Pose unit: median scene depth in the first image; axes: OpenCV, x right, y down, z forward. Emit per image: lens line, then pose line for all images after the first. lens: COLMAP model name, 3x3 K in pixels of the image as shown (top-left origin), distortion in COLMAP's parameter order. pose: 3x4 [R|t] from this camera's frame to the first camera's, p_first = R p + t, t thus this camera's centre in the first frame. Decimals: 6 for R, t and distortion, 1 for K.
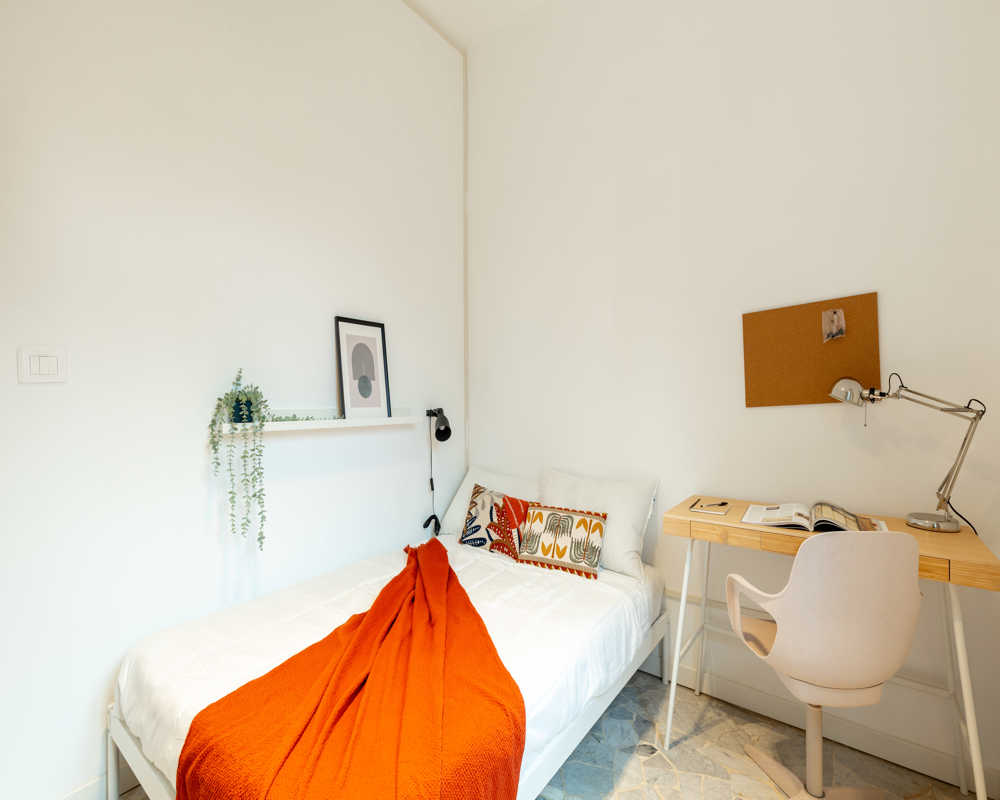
lens RADIAL K [[446.0, 0, 500.0], [0, 446.0, 400.0], [0, 0, 1]] dist [-0.000442, -0.000438]
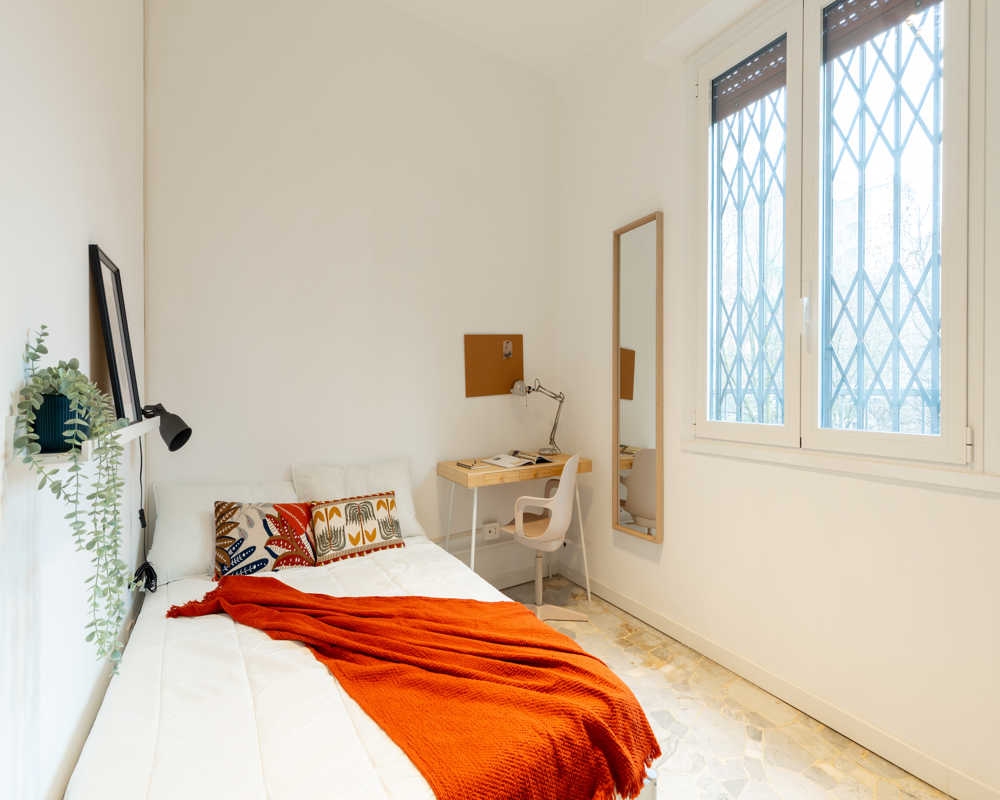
lens RADIAL K [[450.5, 0, 504.9], [0, 450.5, 389.9], [0, 0, 1]] dist [0.001178, -0.000091]
pose [[0.352314, 0.004229, 0.935872, -0.731974], [-0.002564, 0.999990, -0.003554, -0.003239], [-0.935878, -0.001147, 0.352321, 0.313615]]
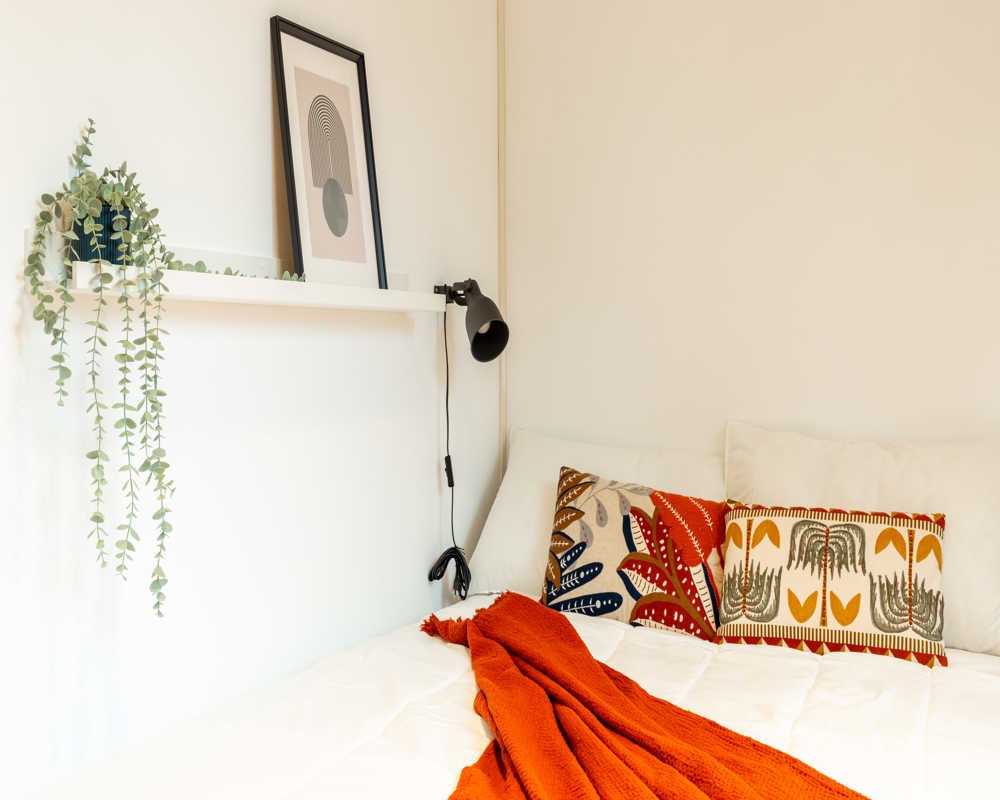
lens RADIAL K [[1025.7, 0, 449.5], [0, 1025.7, 346.7], [0, 0, 1]] dist [-0.004091, -0.012154]
pose [[0.990133, 0.002410, 0.140108, -0.346578], [-0.002373, 0.999997, -0.000429, 0.095798], [-0.140108, 0.000092, 0.990136, 0.110693]]
